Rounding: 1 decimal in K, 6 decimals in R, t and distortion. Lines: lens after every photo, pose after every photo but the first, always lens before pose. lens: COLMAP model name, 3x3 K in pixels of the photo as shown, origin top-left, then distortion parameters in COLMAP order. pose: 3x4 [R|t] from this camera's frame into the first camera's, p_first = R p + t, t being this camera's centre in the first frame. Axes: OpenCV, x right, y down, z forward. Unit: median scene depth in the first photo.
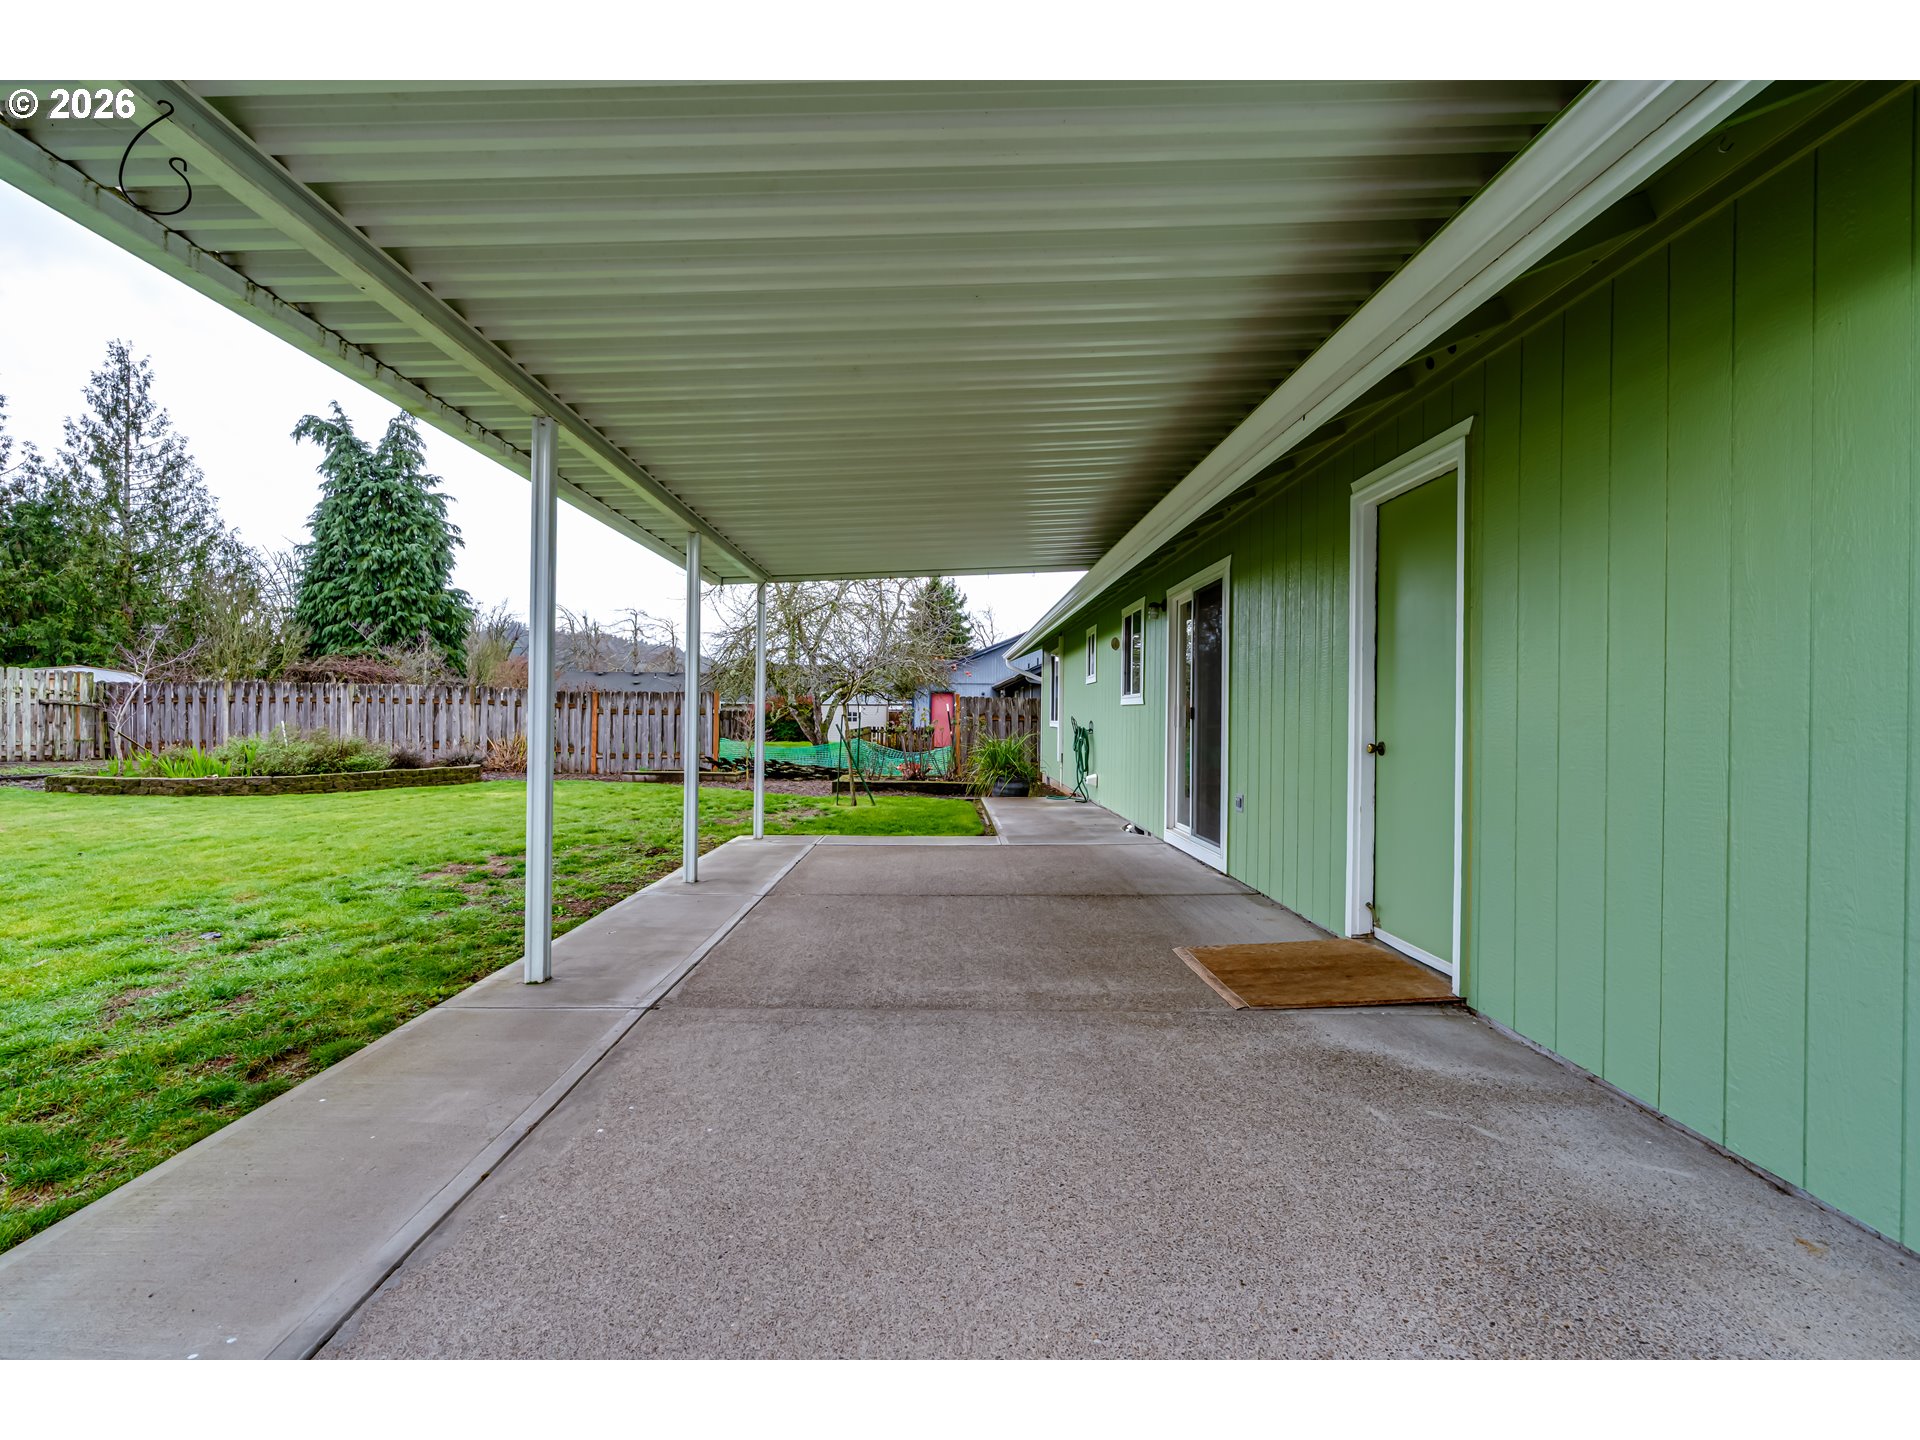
lens RADIAL K [[899.0, 0, 960.6], [0, 899.0, 705.0], [0, 0, 1]] dist [-0.001837, 0.000304]
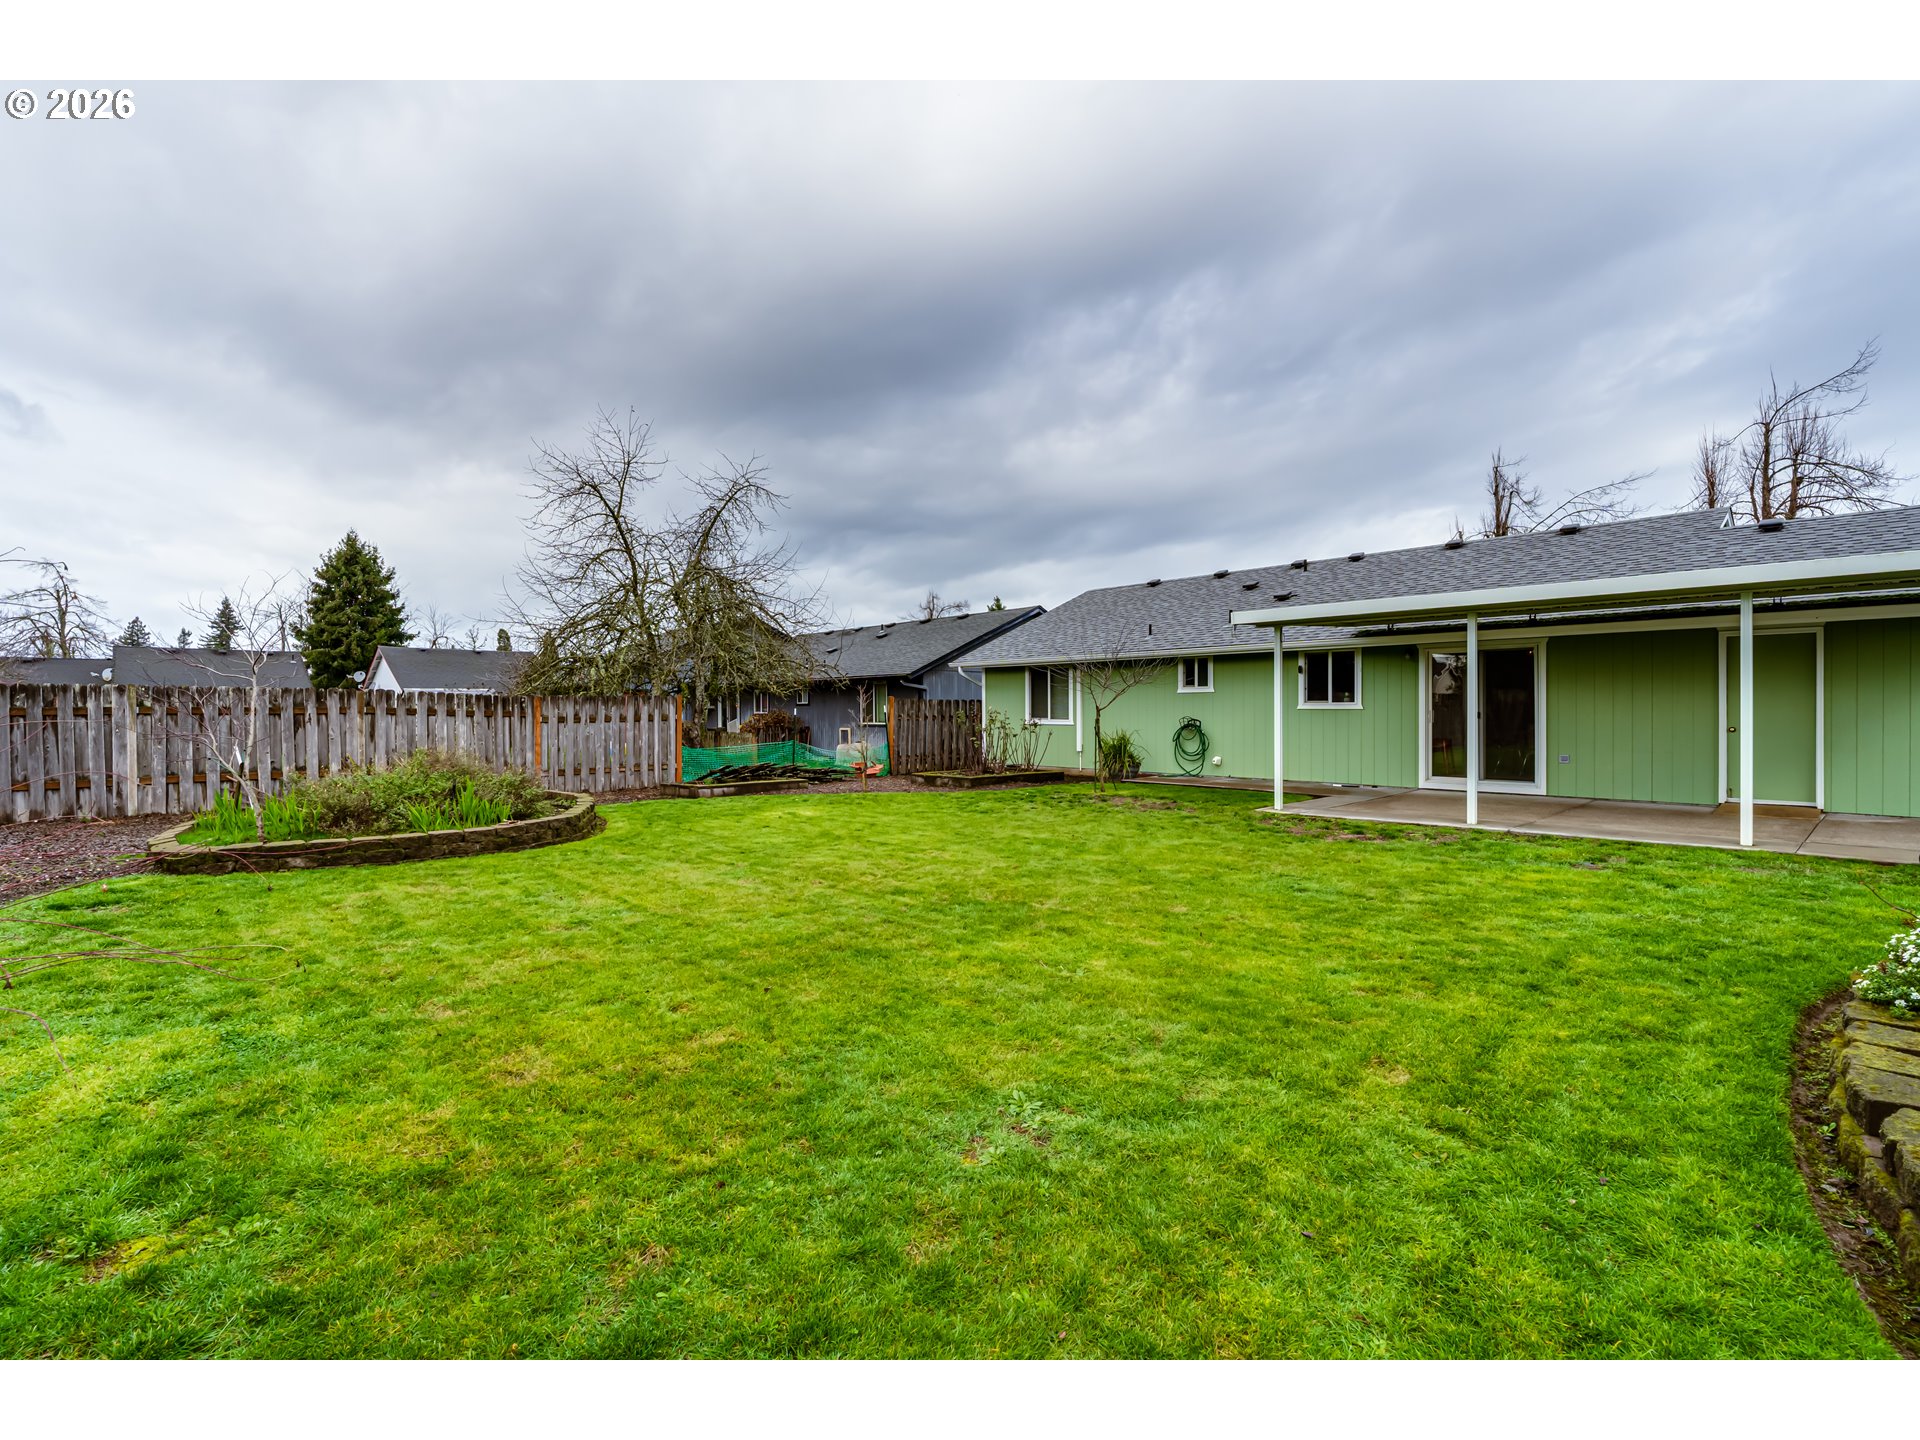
lens RADIAL K [[886.1, 0, 953.0], [0, 886.1, 700.2], [0, 0, 1]] dist [-0.000104, 0.000494]
pose [[0.745749, -0.009769, 0.666155, -0.665234], [0.005330, 0.999948, 0.008698, -0.015936], [-0.666206, -0.002936, 0.745762, 0.136454]]
